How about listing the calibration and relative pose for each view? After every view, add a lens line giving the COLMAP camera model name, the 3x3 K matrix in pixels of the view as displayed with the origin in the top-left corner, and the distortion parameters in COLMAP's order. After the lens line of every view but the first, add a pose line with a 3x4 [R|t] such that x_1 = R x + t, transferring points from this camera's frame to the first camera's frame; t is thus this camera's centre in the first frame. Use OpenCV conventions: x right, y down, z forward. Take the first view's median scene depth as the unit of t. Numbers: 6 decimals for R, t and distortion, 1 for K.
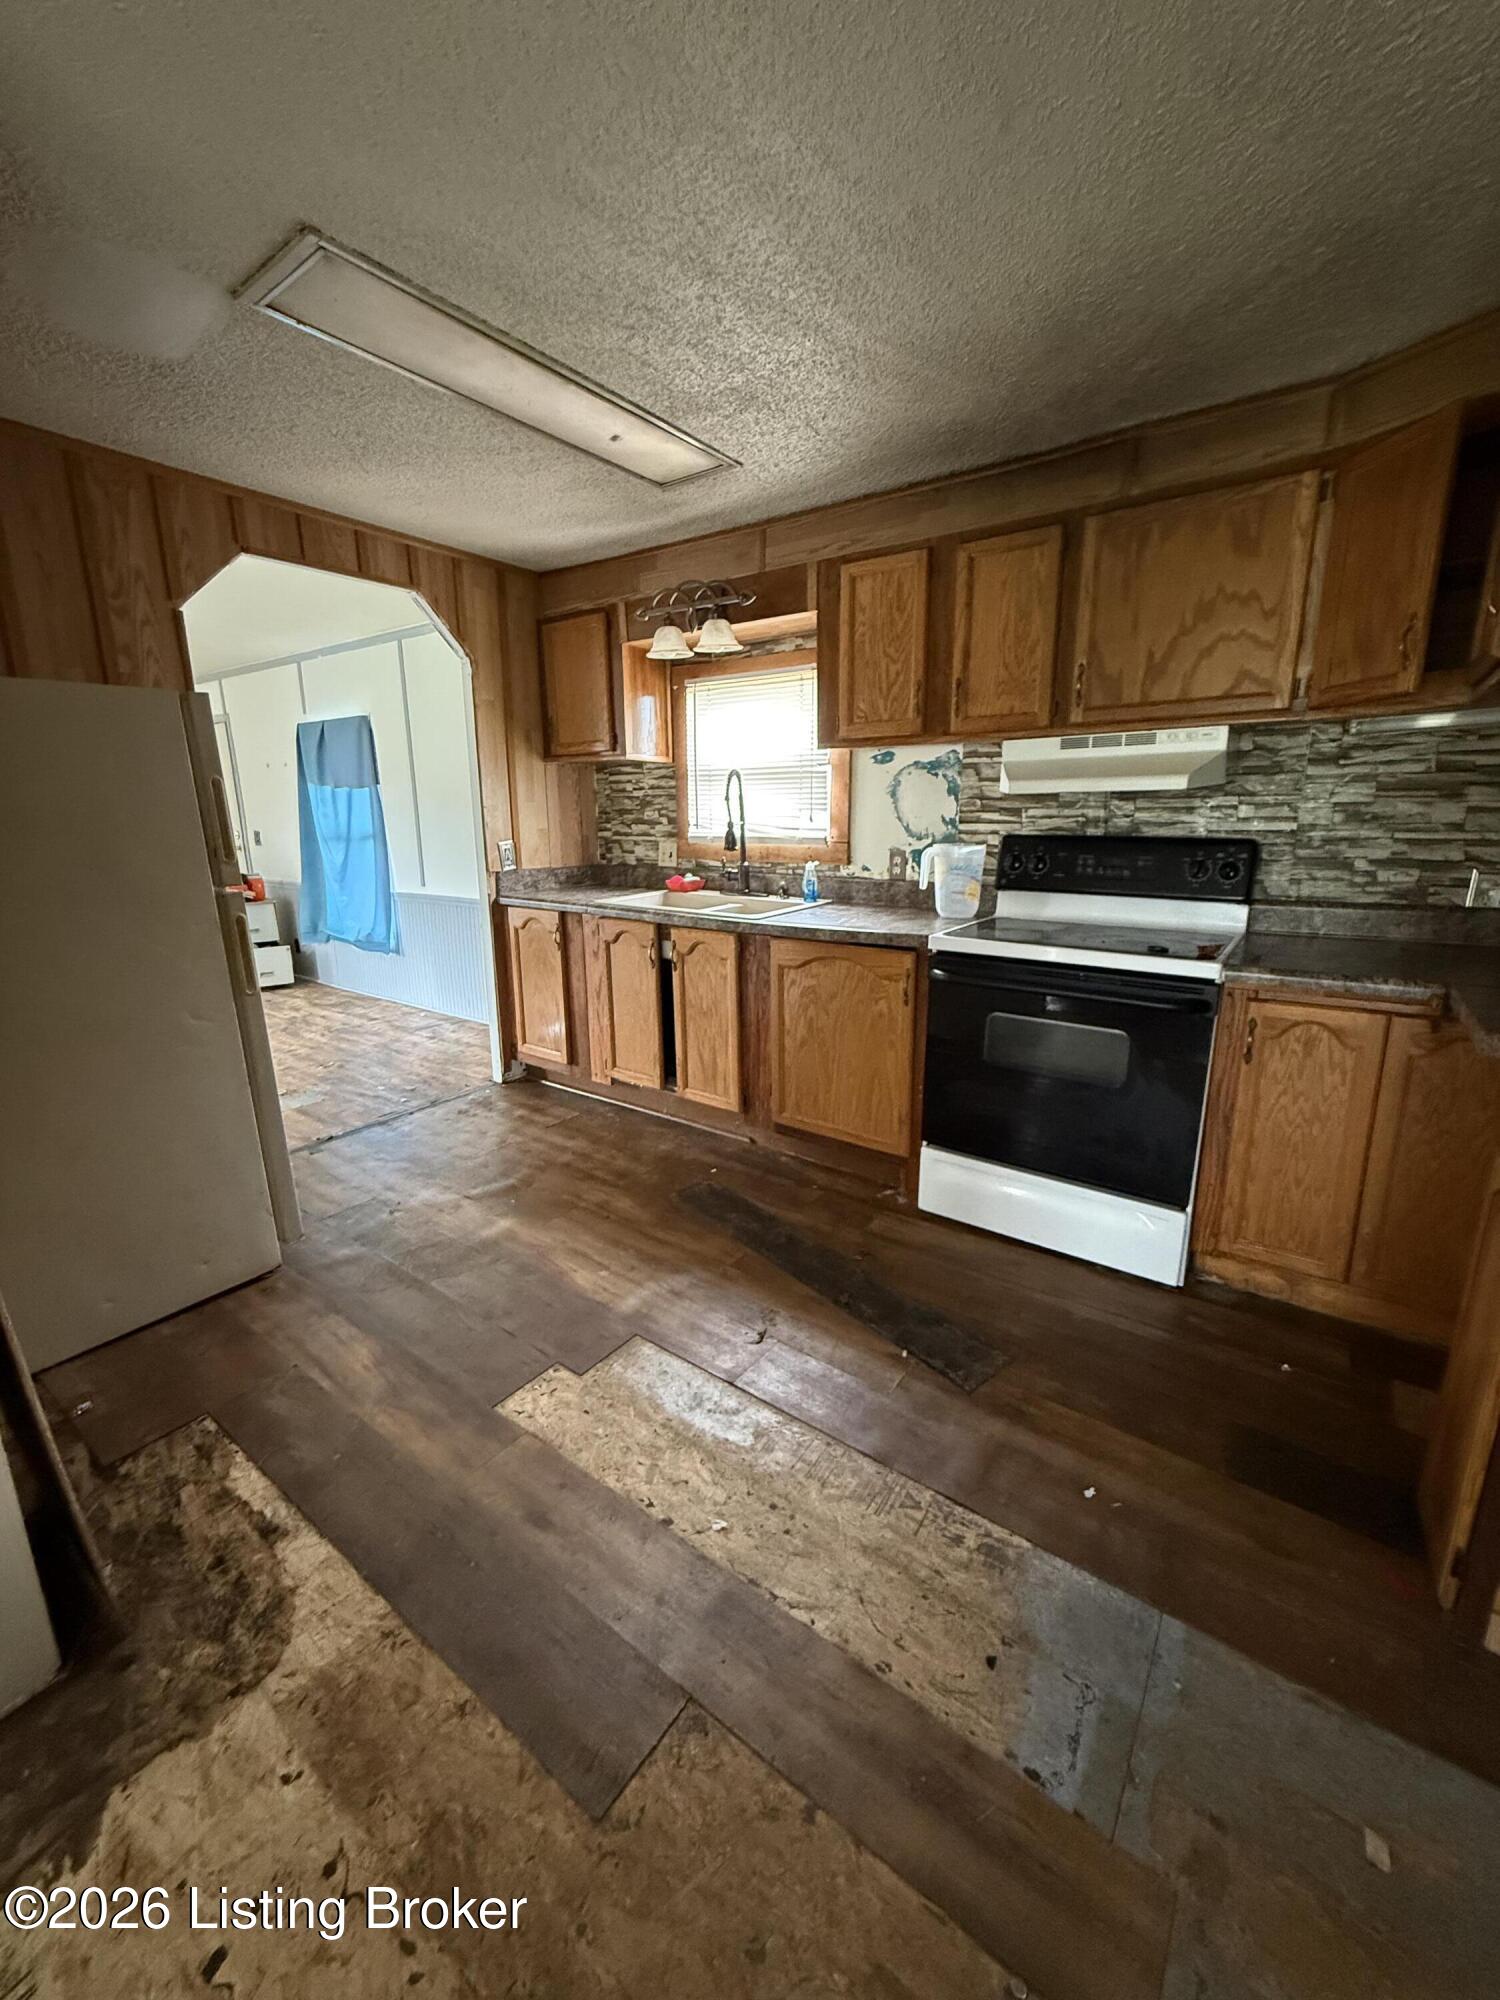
lens RADIAL K [[799.3, 0, 749.2], [0, 799.3, 994.8], [0, 0, 1]] dist [0.000323, 0.000338]
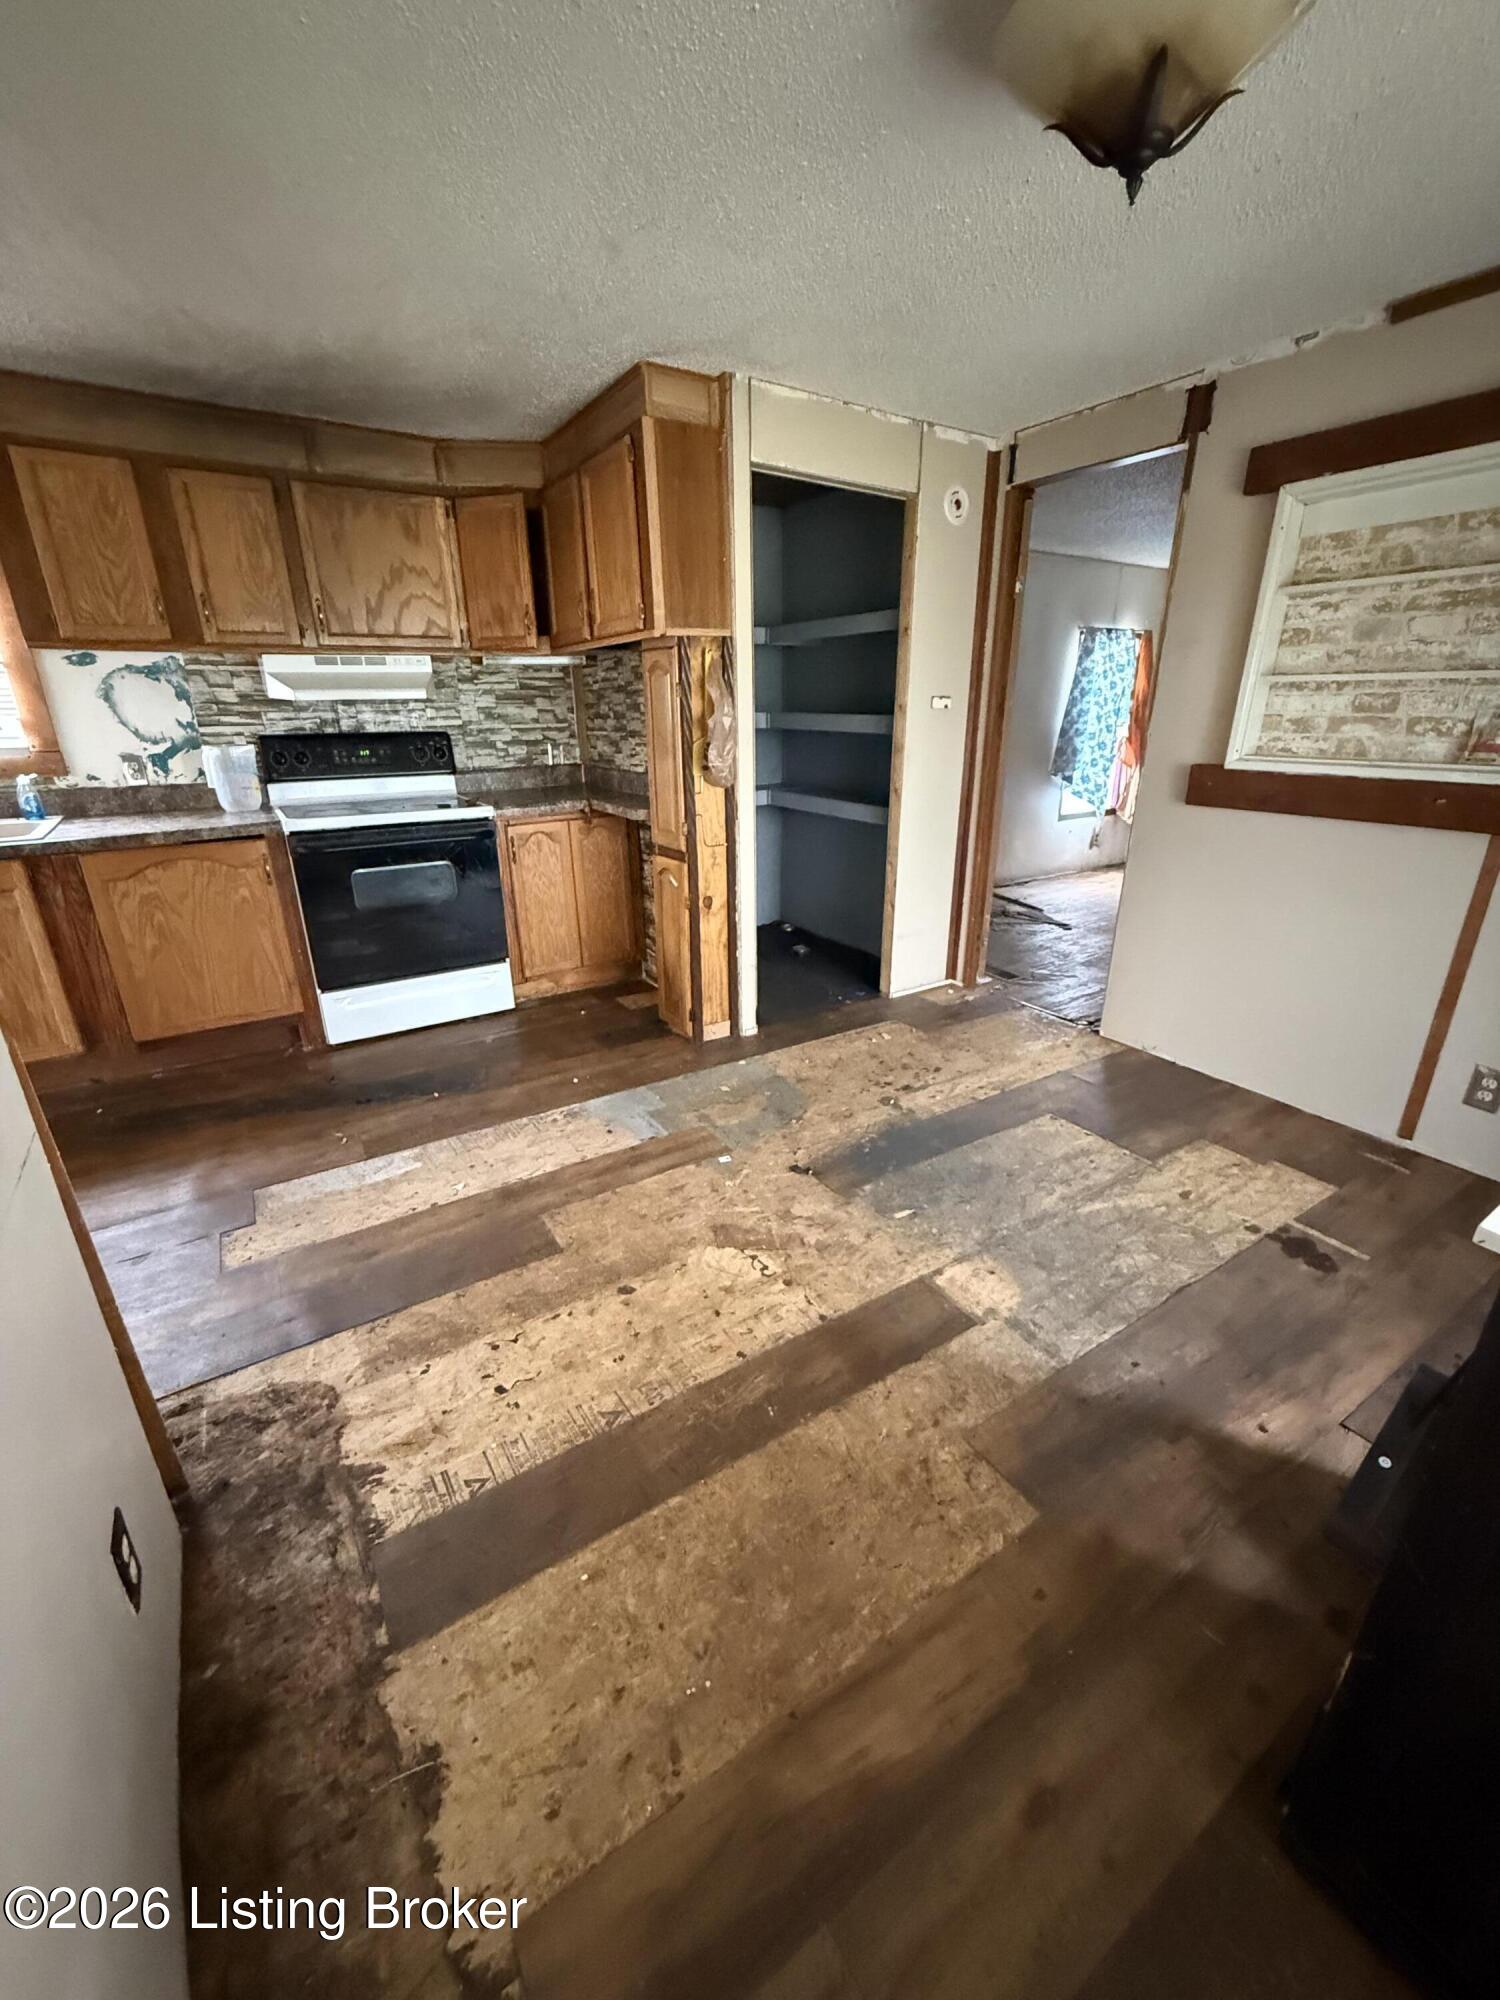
lens RADIAL K [[799.3, 0, 749.2], [0, 799.3, 994.8], [0, 0, 1]] dist [0.000323, 0.000338]
pose [[0.363703, -0.318641, 0.875322, -0.686708], [0.215457, 0.942970, 0.253742, 0.020625], [-0.906255, 0.096308, 0.411615, -0.124436]]
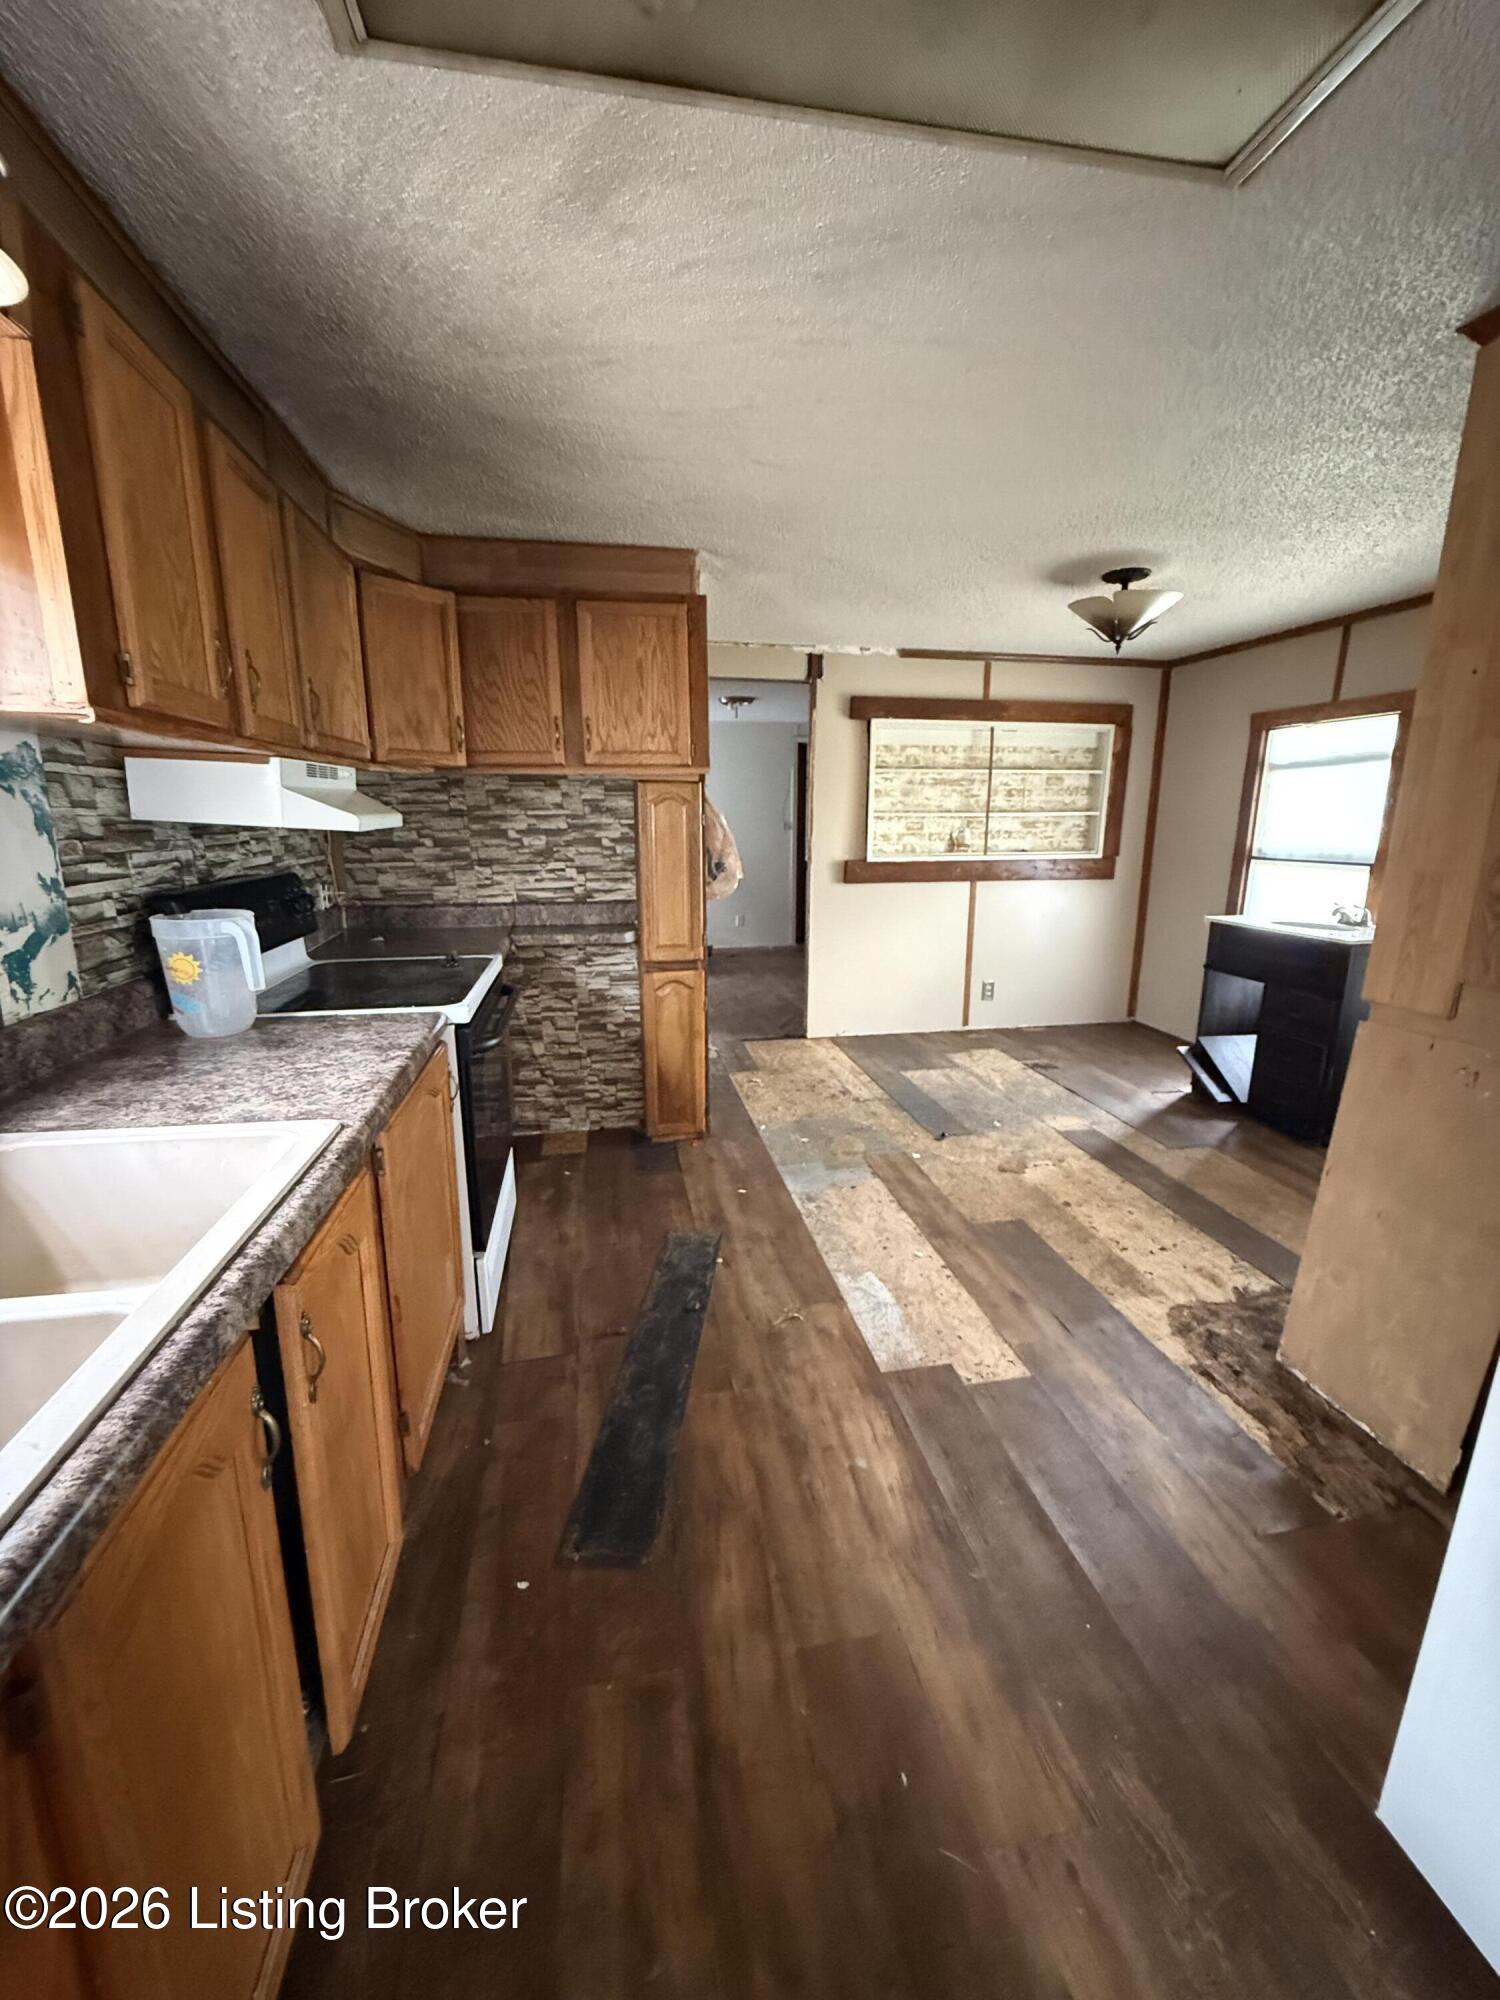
lens RADIAL K [[799.3, 0, 749.2], [0, 799.3, 994.8], [0, 0, 1]] dist [0.000323, 0.000338]
pose [[-0.730111, -0.148130, 0.667080, -0.533450], [0.155807, 0.914418, 0.373583, -0.351419], [-0.665329, 0.376693, -0.644546, 1.361424]]
